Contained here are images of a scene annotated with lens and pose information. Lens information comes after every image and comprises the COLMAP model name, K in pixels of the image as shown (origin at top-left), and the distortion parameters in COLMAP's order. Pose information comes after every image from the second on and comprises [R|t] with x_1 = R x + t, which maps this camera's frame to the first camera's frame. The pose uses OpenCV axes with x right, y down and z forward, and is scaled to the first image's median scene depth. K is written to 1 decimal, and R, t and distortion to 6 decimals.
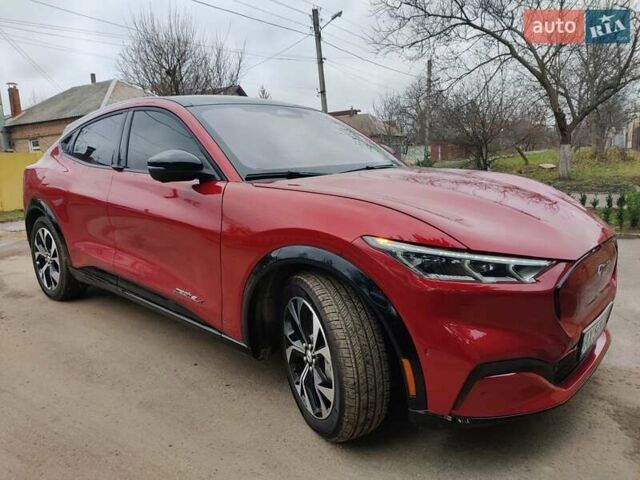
lens RADIAL K [[462.7, 0, 320.0], [0, 462.7, 240.0], [0, 0, 1]] dist [-0.001199, -0.004634]
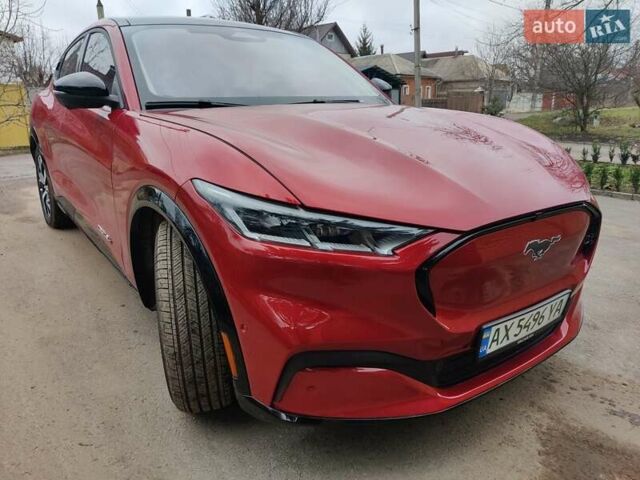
lens RADIAL K [[462.7, 0, 320.0], [0, 462.7, 240.0], [0, 0, 1]] dist [-0.001199, -0.004634]
pose [[0.978609, 0.088453, -0.185745, 0.460967], [-0.066474, 0.990375, 0.121400, -0.015217], [0.194695, -0.106456, 0.975070, 0.242547]]
